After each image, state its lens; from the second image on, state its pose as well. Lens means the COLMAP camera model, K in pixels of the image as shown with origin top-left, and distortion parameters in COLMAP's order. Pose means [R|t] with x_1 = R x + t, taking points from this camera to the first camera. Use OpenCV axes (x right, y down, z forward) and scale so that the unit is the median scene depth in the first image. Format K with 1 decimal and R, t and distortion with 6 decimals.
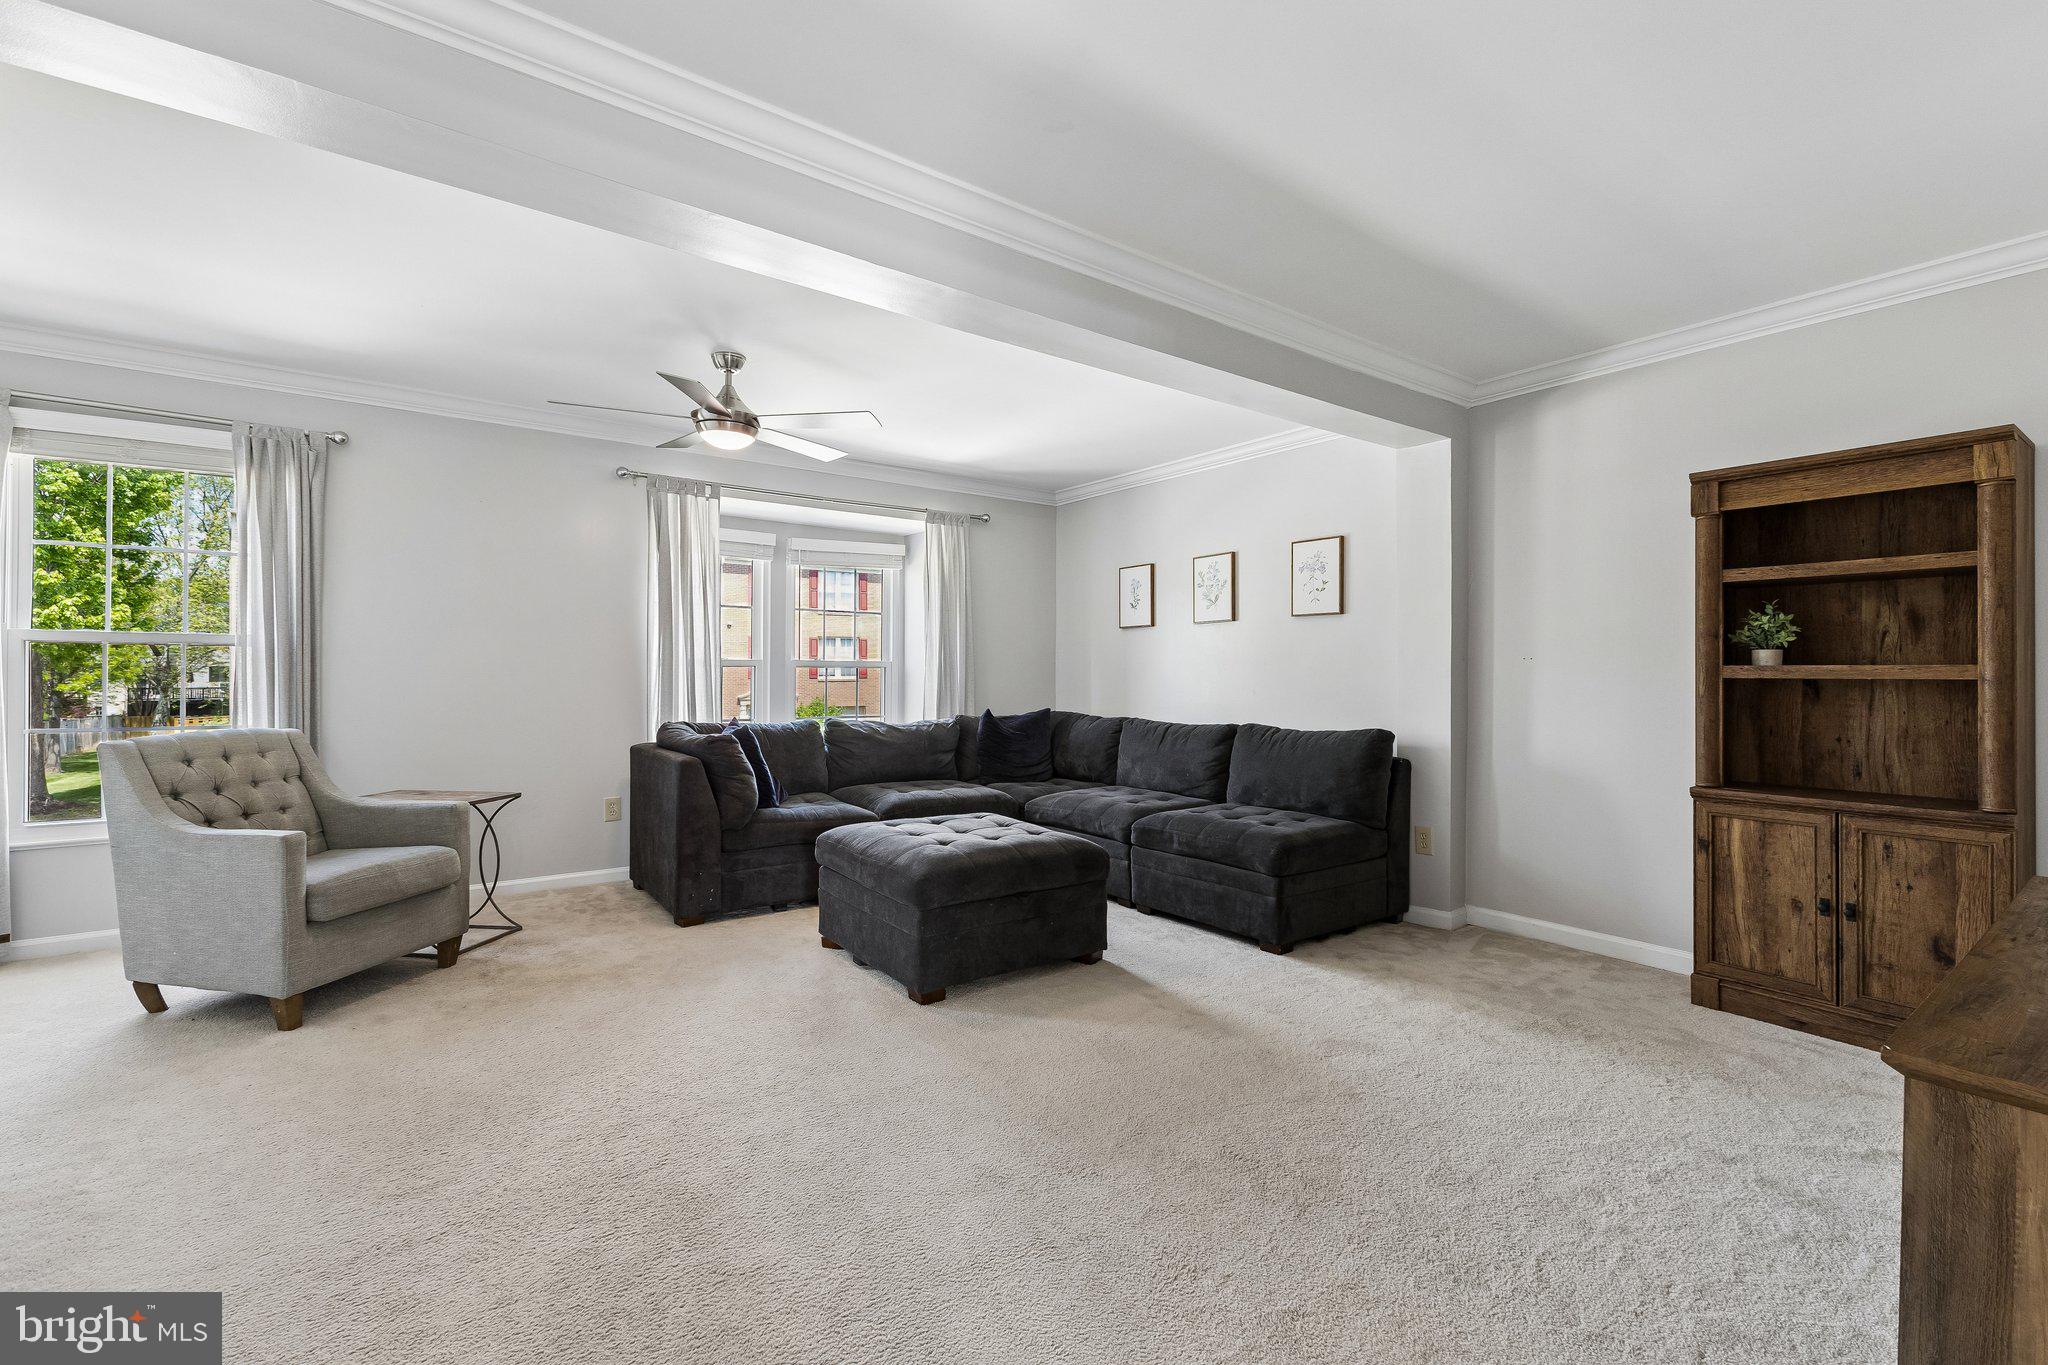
lens RADIAL K [[893.8, 0, 1022.0], [0, 893.8, 671.0], [0, 0, 1]] dist [0.005664, -0.000575]
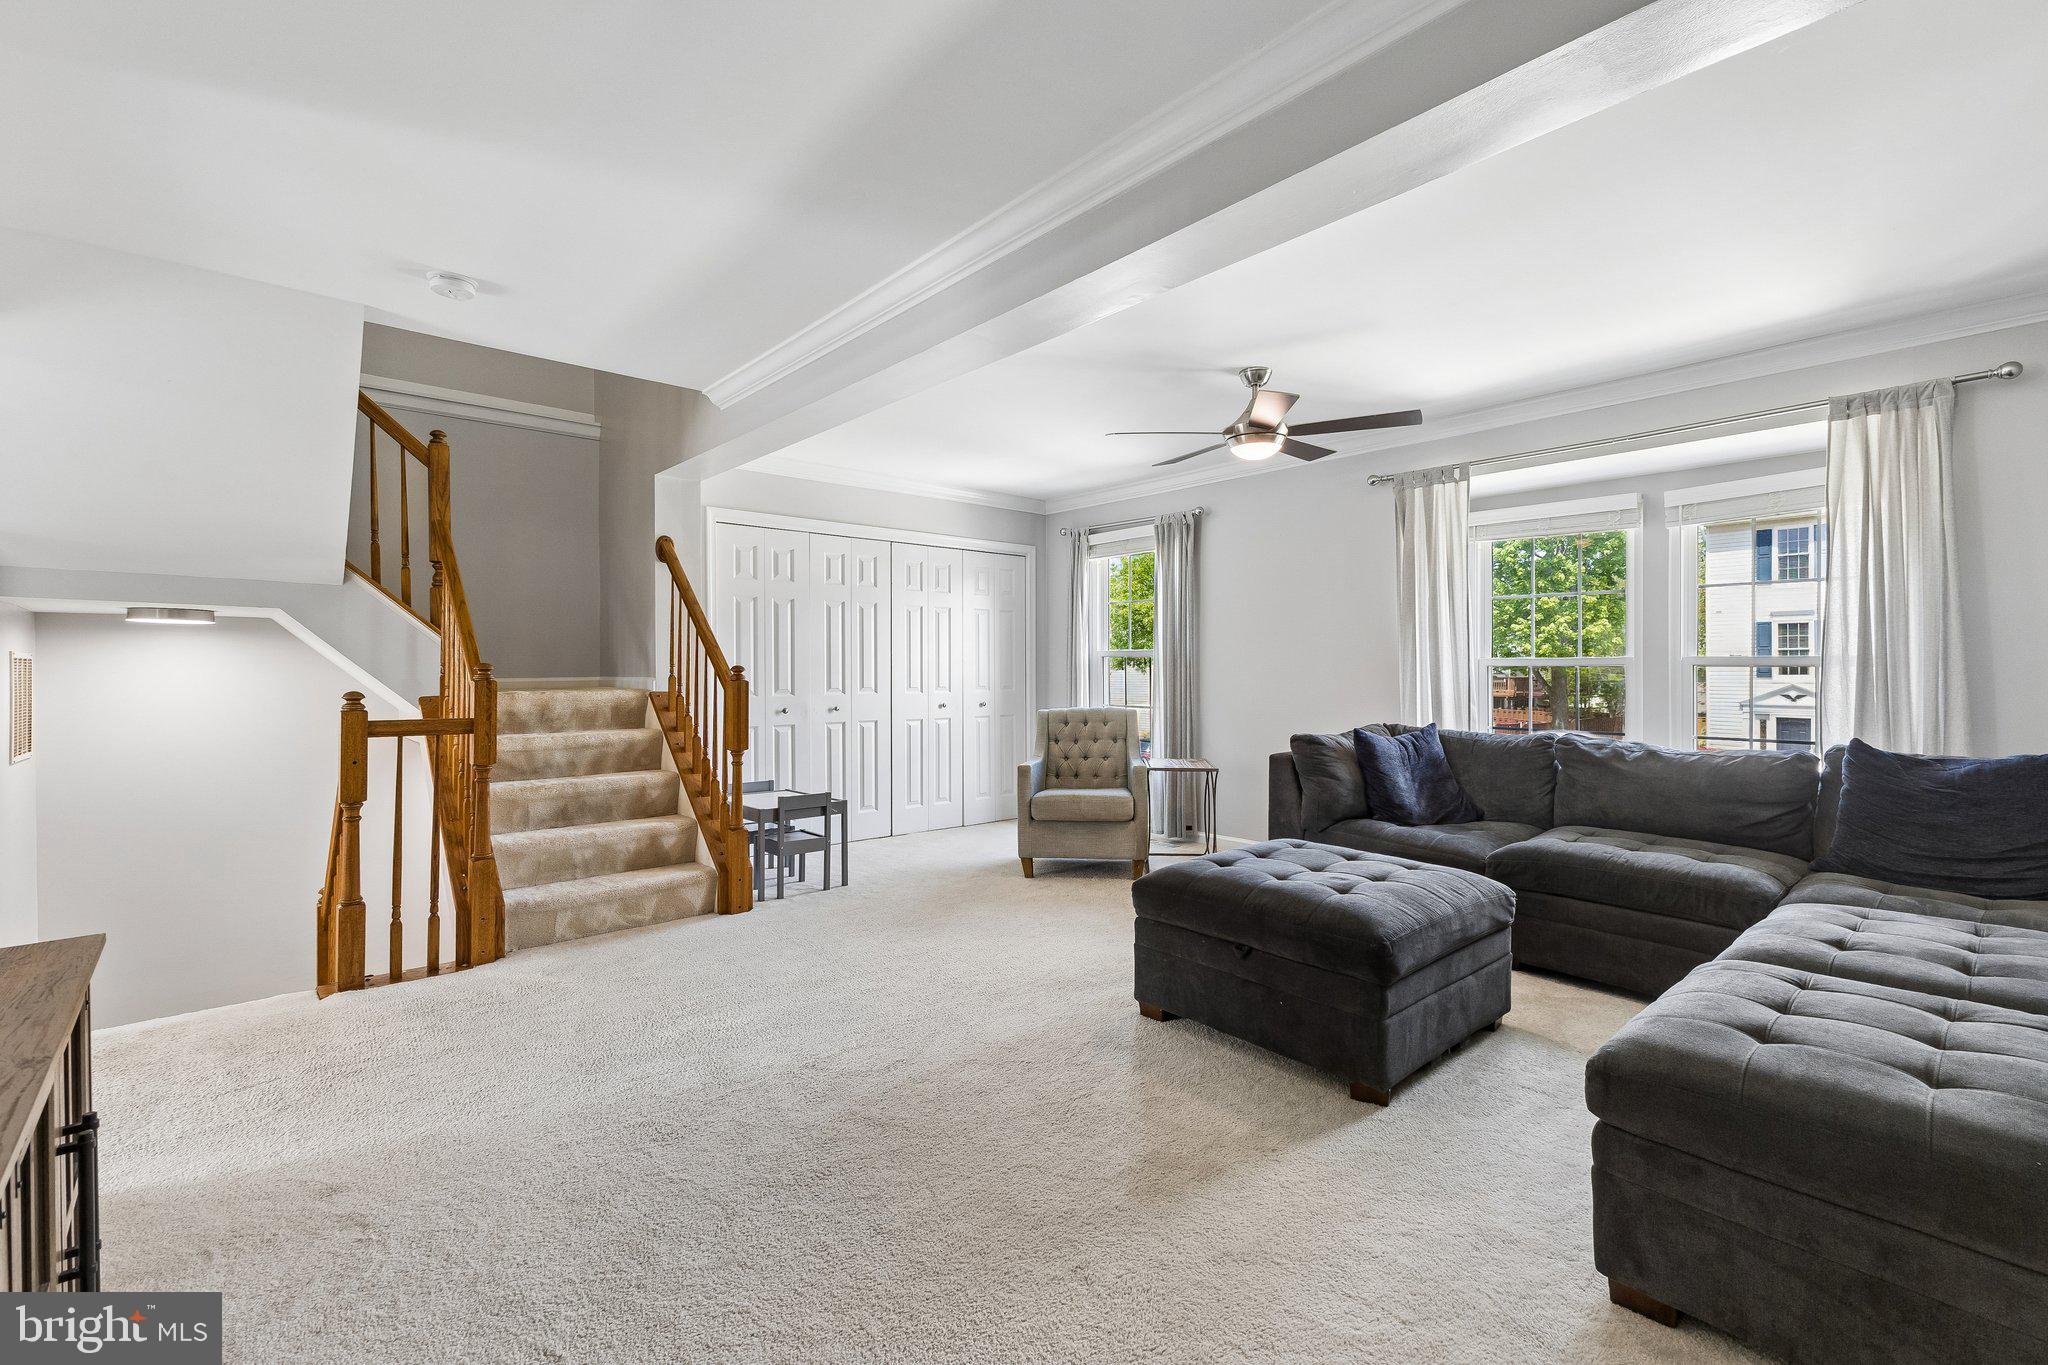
lens RADIAL K [[893.8, 0, 1035.3], [0, 893.8, 672.6], [0, 0, 1]] dist [0.005664, -0.000575]
pose [[0.083363, -0.002556, -0.996516, 0.541649], [0.002297, 0.999995, -0.002373, 0.002359], [0.996517, -0.002091, 0.083369, 0.511894]]
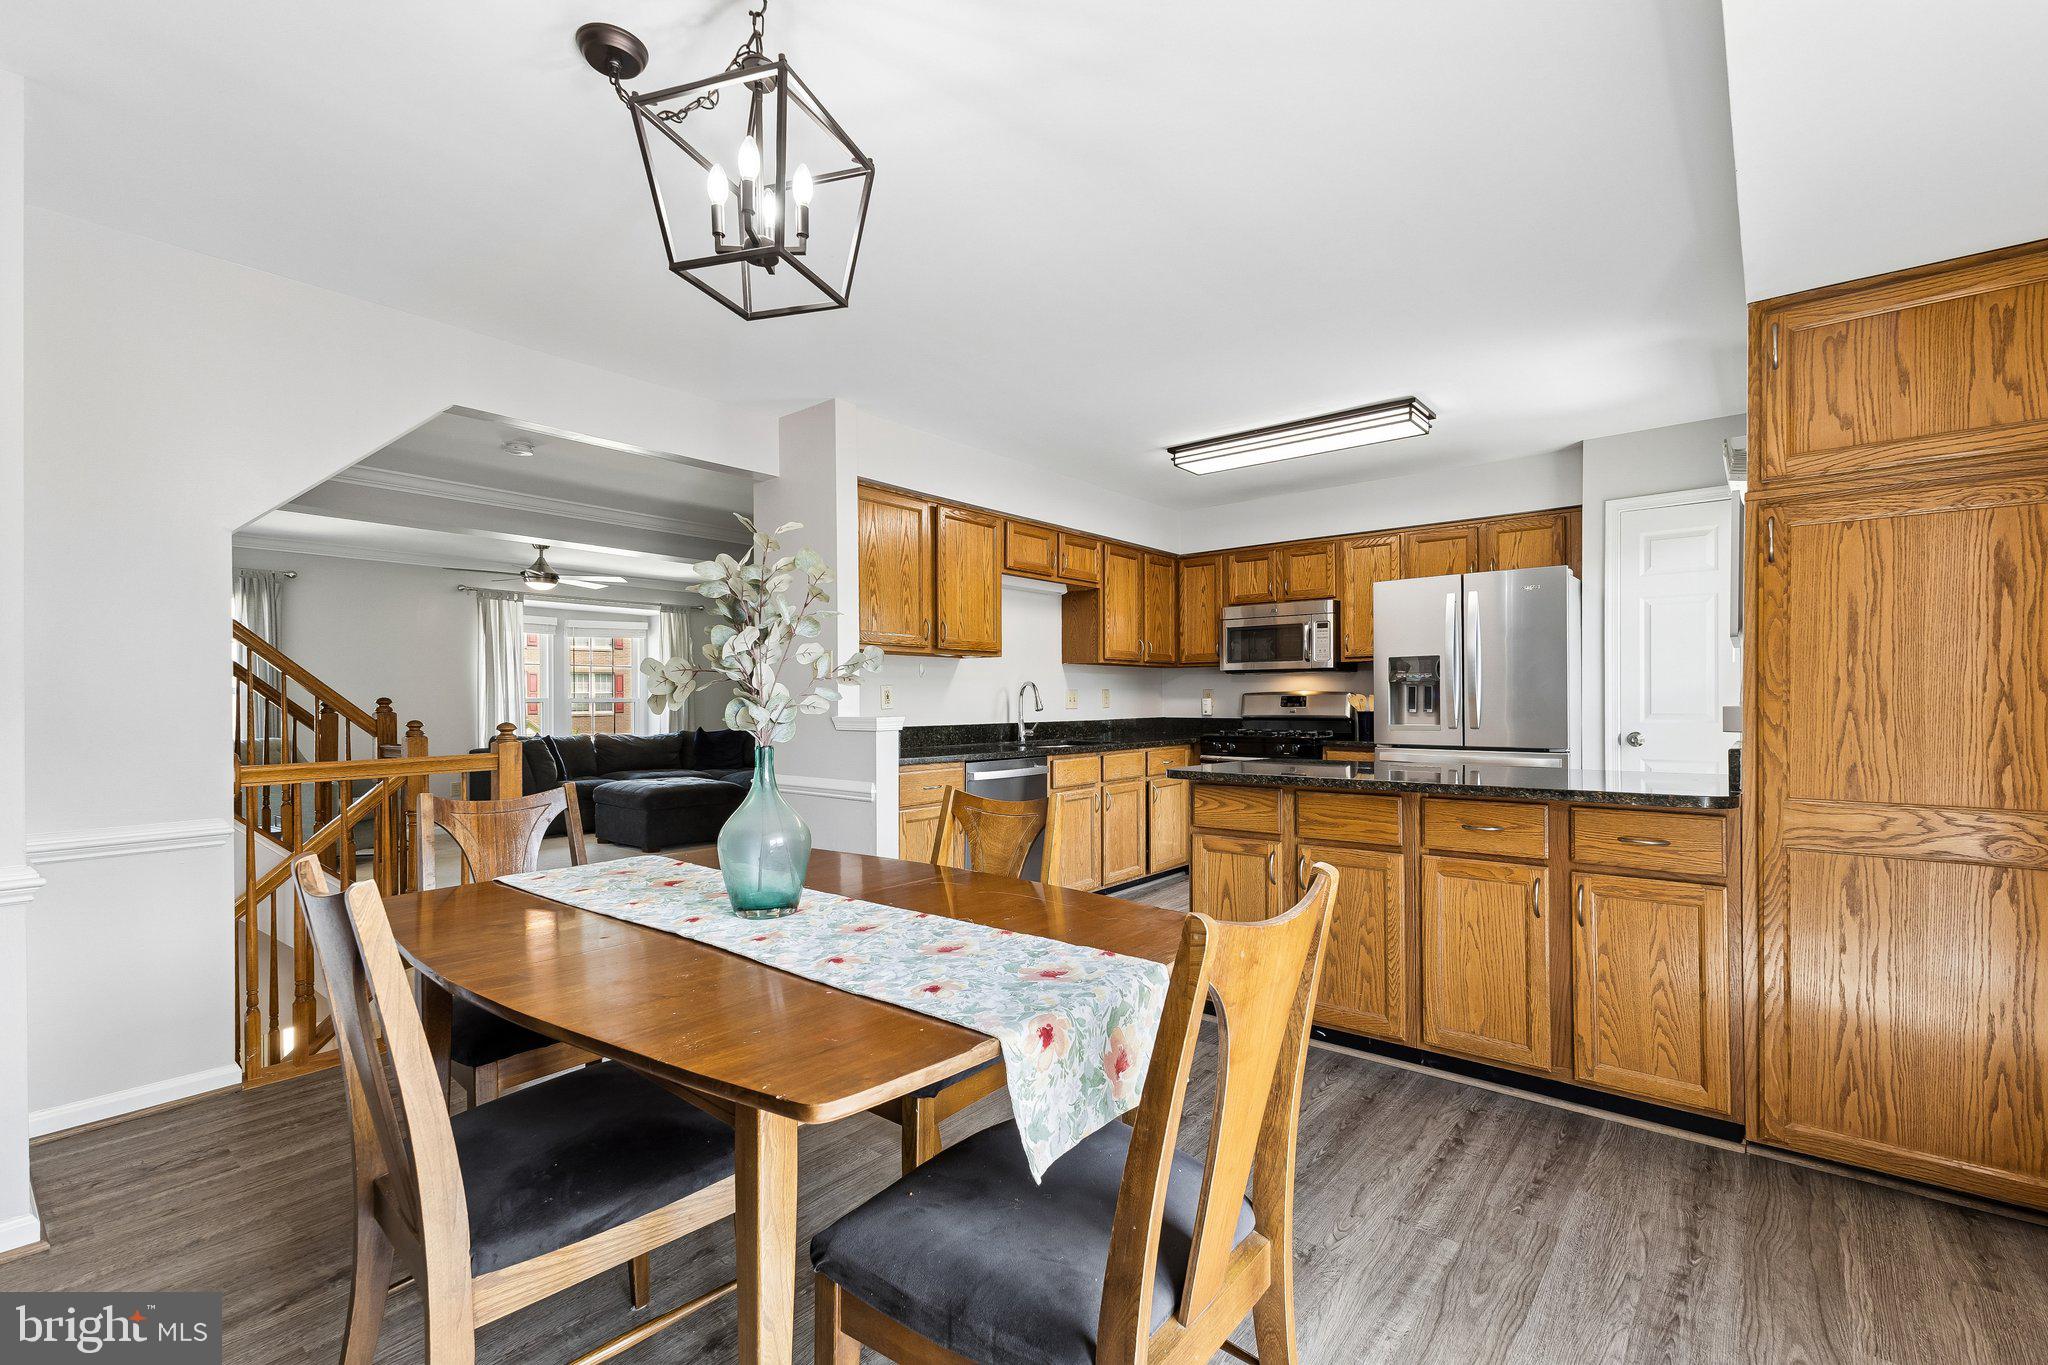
lens RADIAL K [[893.8, 0, 1037.3], [0, 893.8, 712.1], [0, 0, 1]] dist [0.005664, -0.000575]
pose [[0.966299, -0.010810, 0.257195, 0.159970], [0.008479, 0.999912, 0.010170, 0.004335], [-0.257283, -0.007647, 0.966306, -0.887419]]
